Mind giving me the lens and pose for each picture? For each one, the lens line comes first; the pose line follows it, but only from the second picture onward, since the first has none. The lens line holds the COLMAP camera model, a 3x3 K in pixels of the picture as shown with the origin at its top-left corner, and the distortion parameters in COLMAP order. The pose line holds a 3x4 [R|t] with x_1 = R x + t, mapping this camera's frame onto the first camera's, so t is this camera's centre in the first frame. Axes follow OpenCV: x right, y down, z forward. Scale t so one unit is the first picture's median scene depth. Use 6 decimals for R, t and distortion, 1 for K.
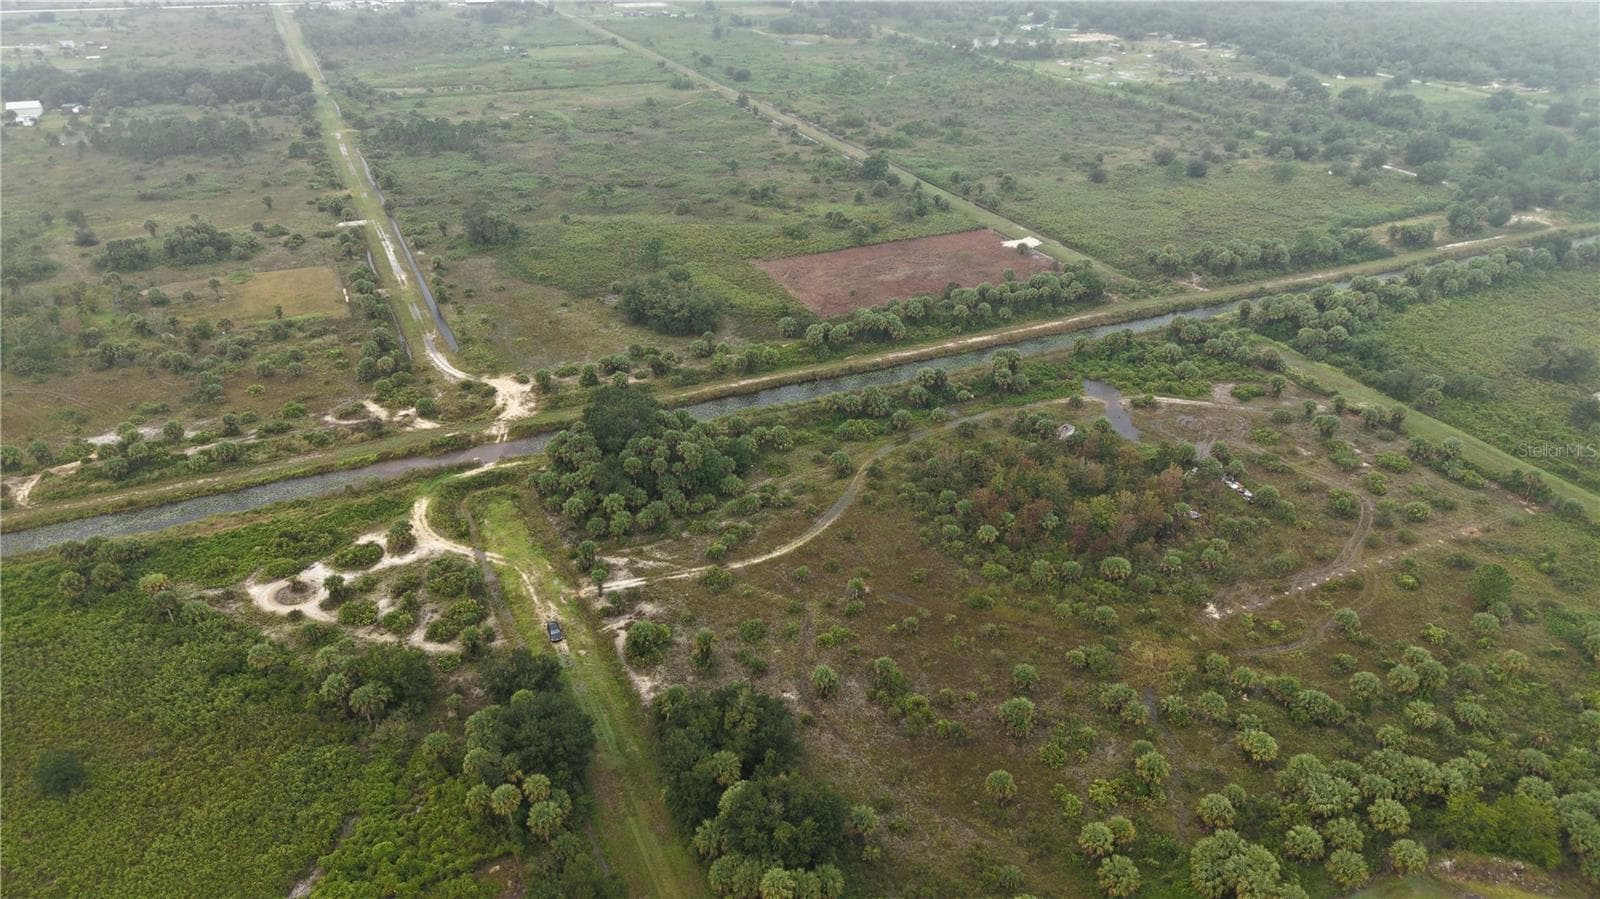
lens RADIAL K [[1066.9, 0, 799.8], [0, 1066.9, 443.8], [0, 0, 1]] dist [0.022950, -0.030867]
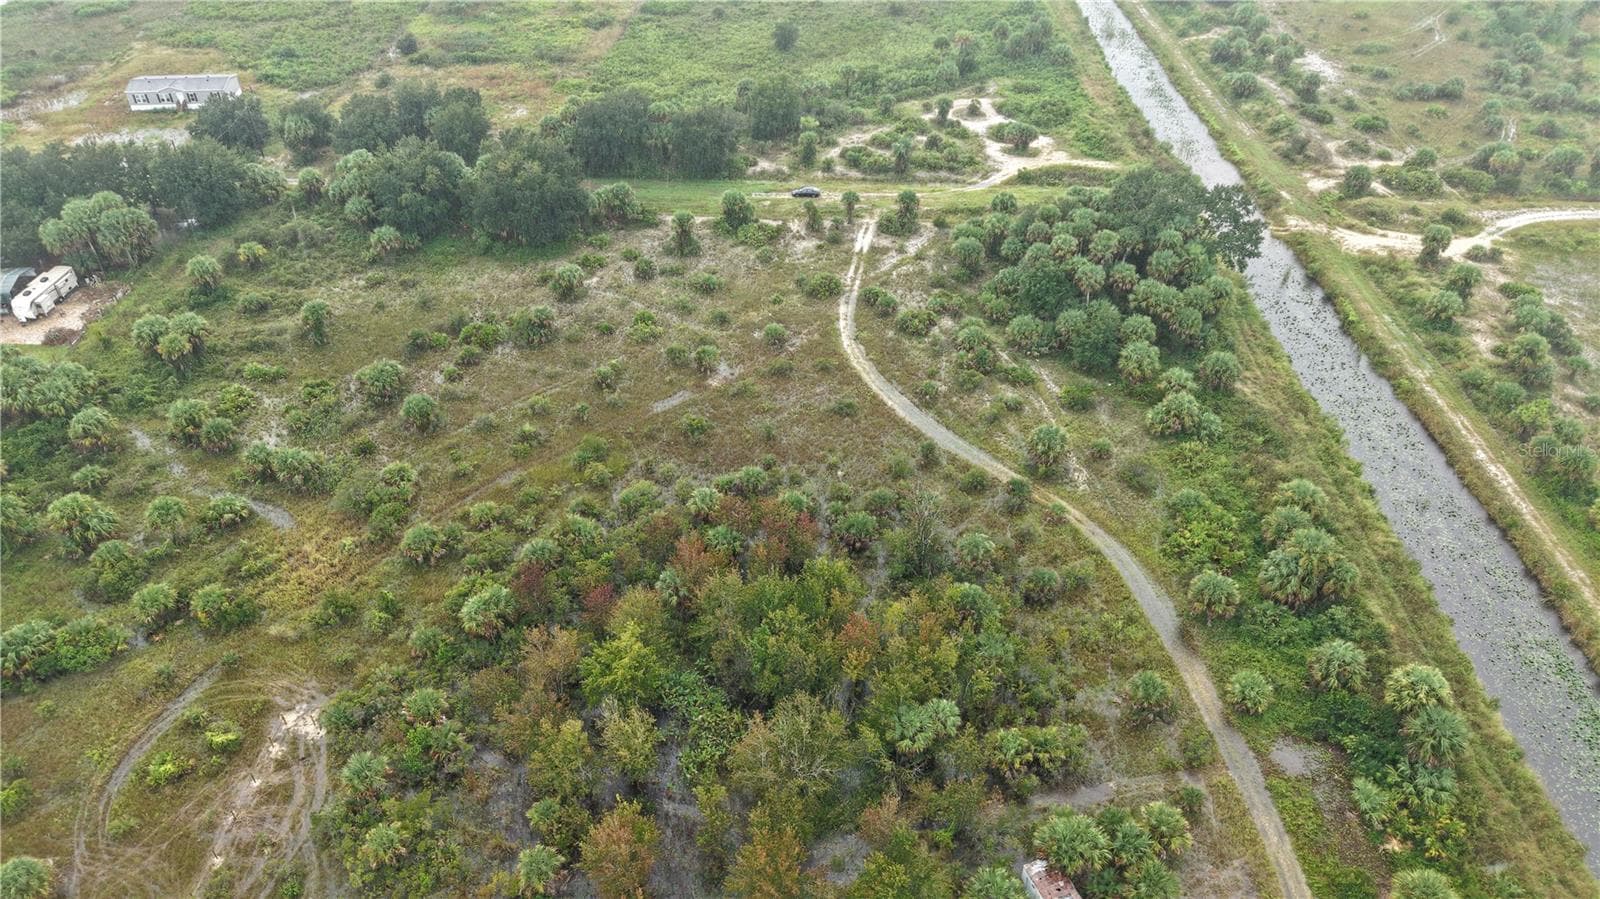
lens RADIAL K [[1066.9, 0, 802.9], [0, 1066.9, 455.6], [0, 0, 1]] dist [0.022950, -0.030867]
pose [[-0.457128, 0.533623, -0.711534, 0.442583], [-0.440003, 0.559570, 0.702338, -0.278164], [0.772937, 0.634135, -0.020999, 0.871020]]
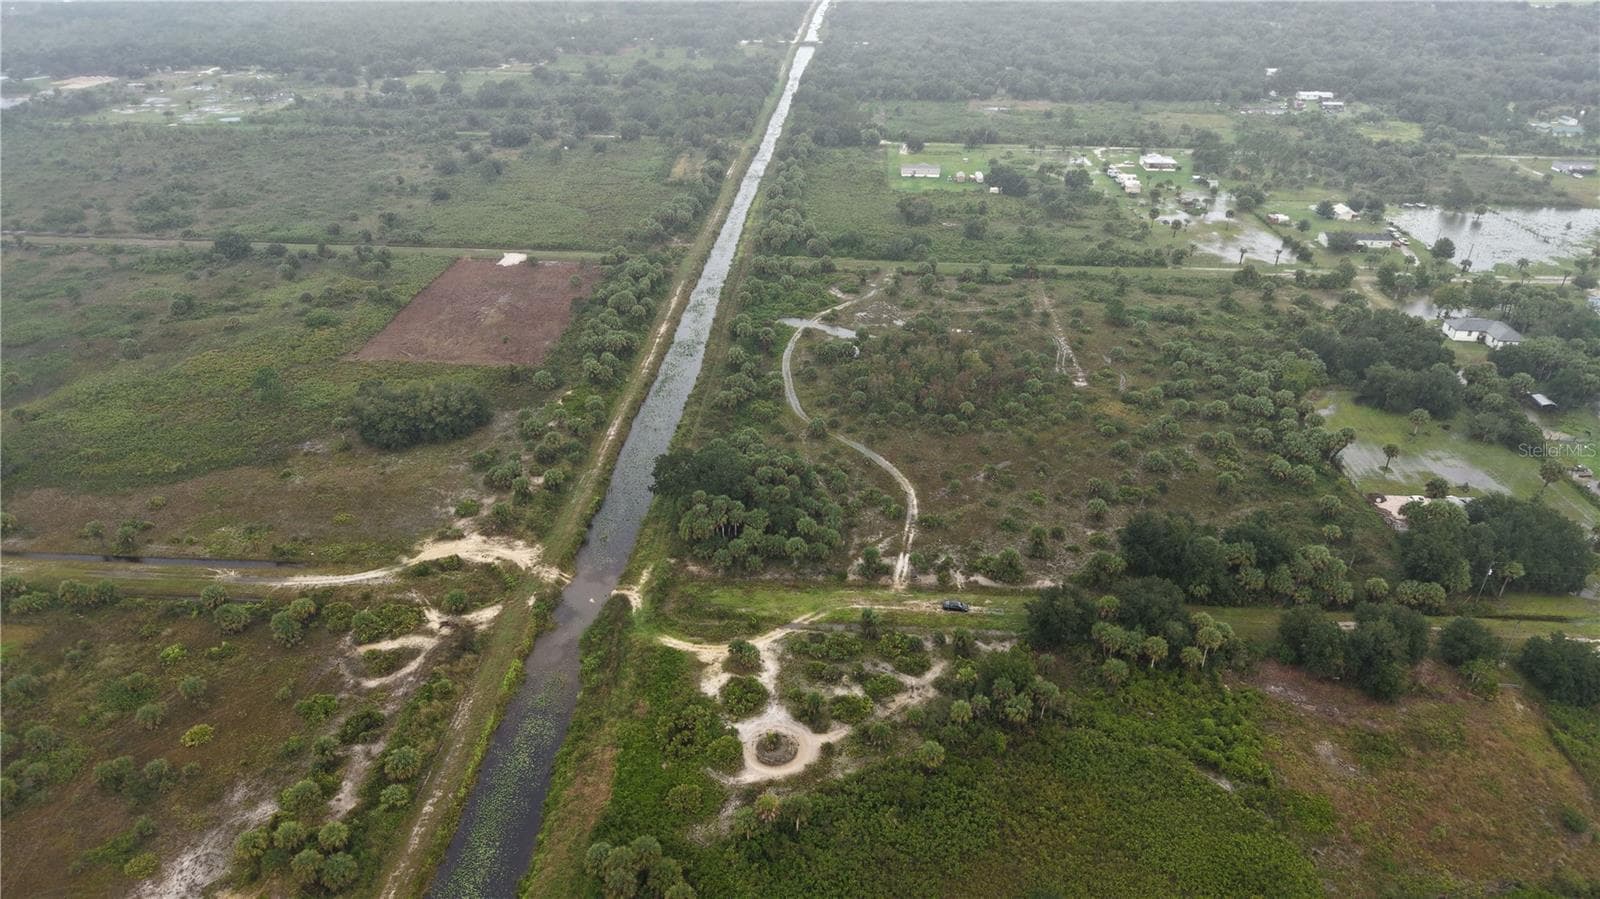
lens RADIAL K [[1066.9, 0, 803.1], [0, 1066.9, 445.0], [0, 0, 1]] dist [0.022950, -0.030867]
pose [[0.485056, -0.414624, 0.769940, -0.810021], [0.417840, 0.883331, 0.212452, -0.203380], [-0.768200, 0.218660, 0.601711, 0.311627]]
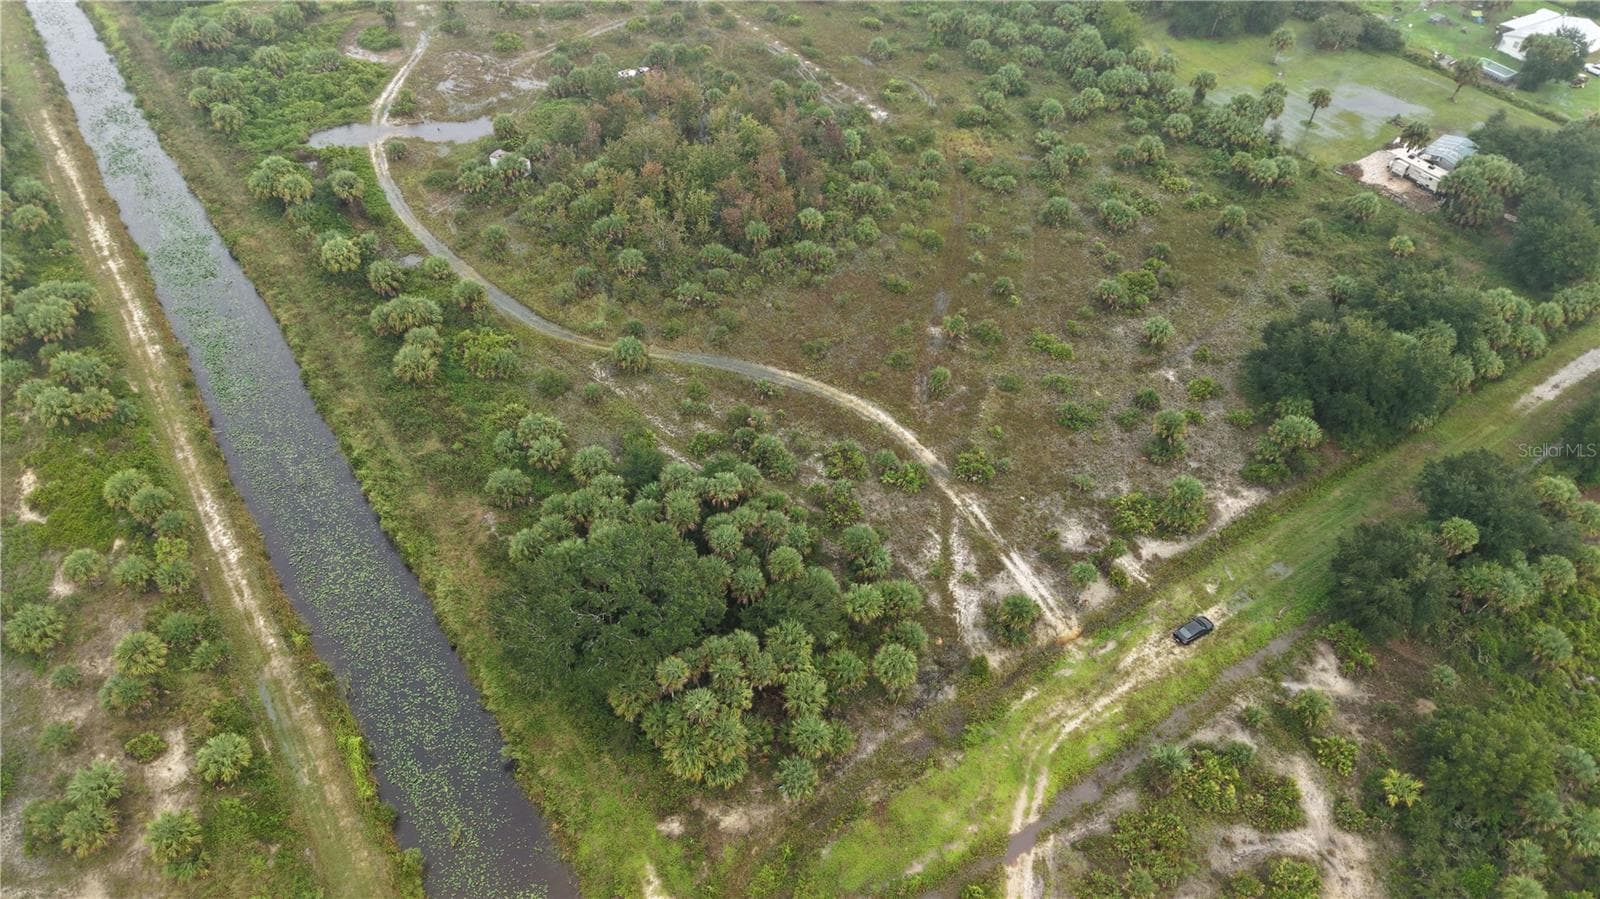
lens RADIAL K [[1066.9, 0, 797.3], [0, 1066.9, 455.1], [0, 0, 1]] dist [0.022950, -0.030867]
pose [[-0.152012, -0.715378, 0.682002, -0.404485], [0.449649, 0.564426, 0.692271, -0.306941], [-0.880175, 0.411895, 0.235869, 0.754209]]
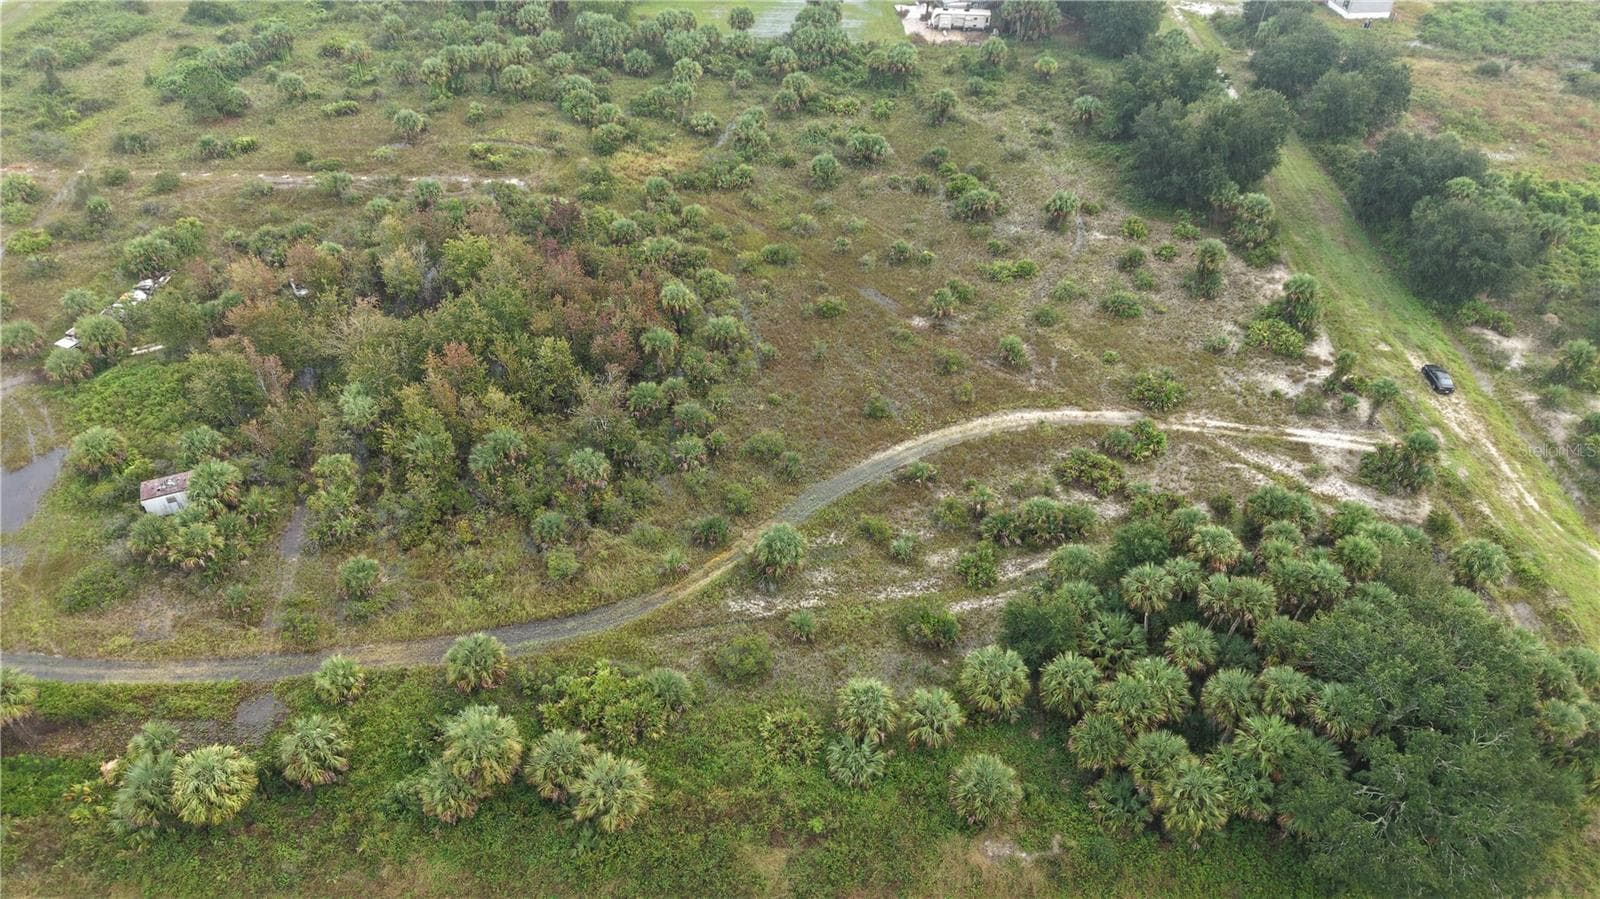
lens RADIAL K [[1066.9, 0, 800.4], [0, 1066.9, 452.8], [0, 0, 1]] dist [0.022950, -0.030867]
pose [[-0.896874, -0.317011, 0.308416, -0.074837], [0.179546, 0.376319, 0.908926, -0.335226], [-0.404203, 0.870567, -0.280593, 1.017522]]
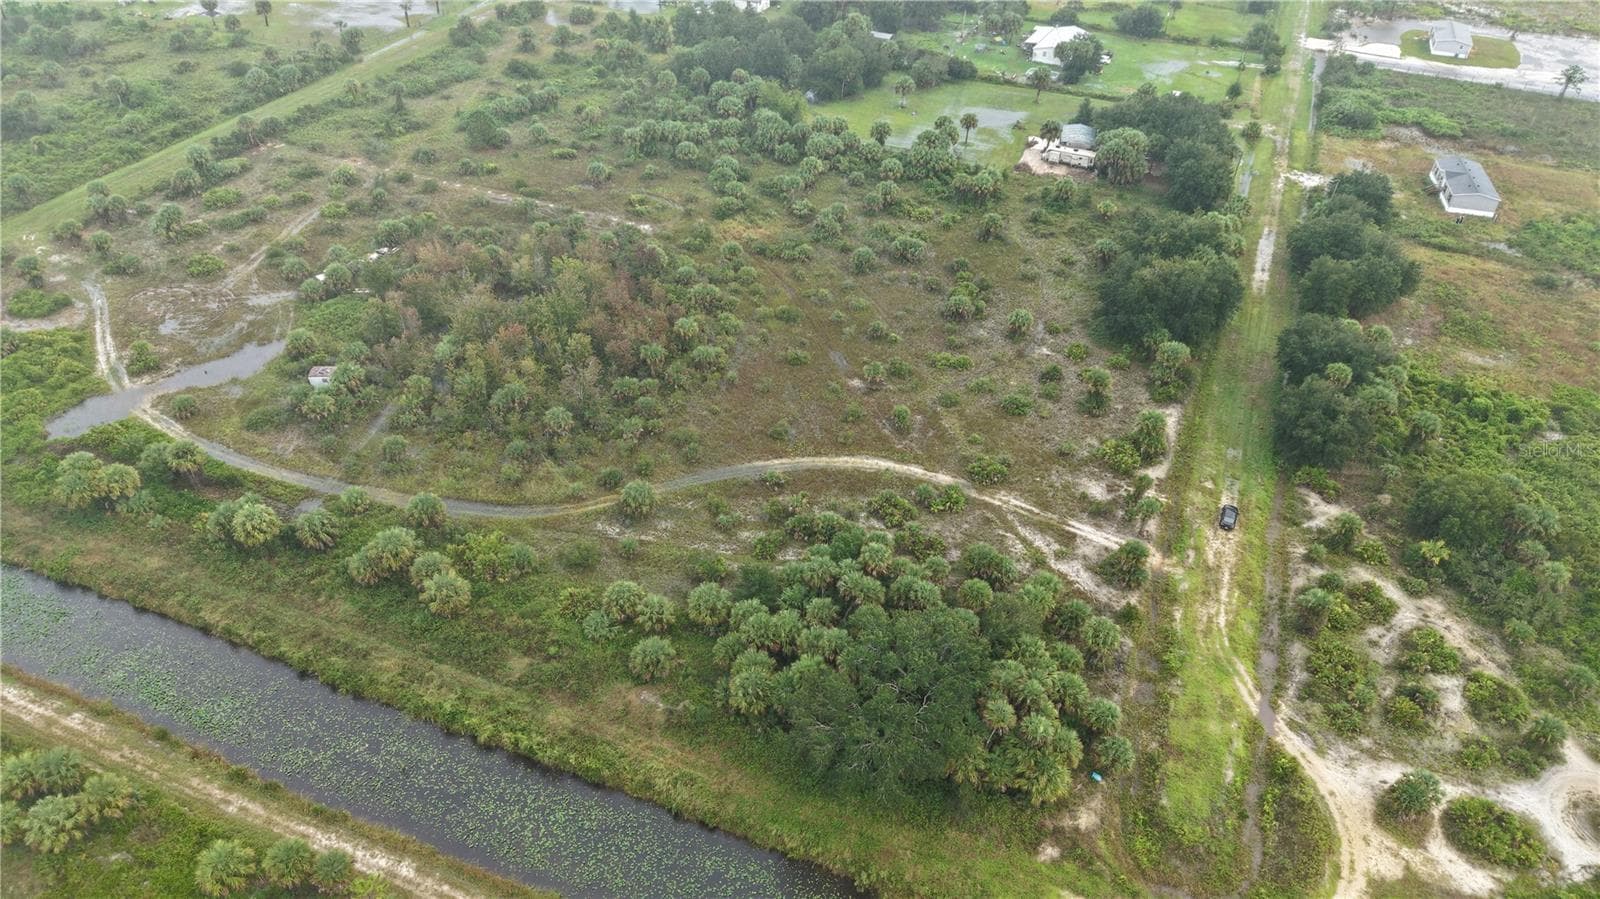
lens RADIAL K [[1066.9, 0, 801.6], [0, 1066.9, 451.2], [0, 0, 1]] dist [0.022950, -0.030867]
pose [[-0.671170, -0.488065, 0.557964, -0.317537], [0.323190, 0.484727, 0.812765, -0.418258], [-0.667142, 0.725832, -0.167597, 0.963731]]
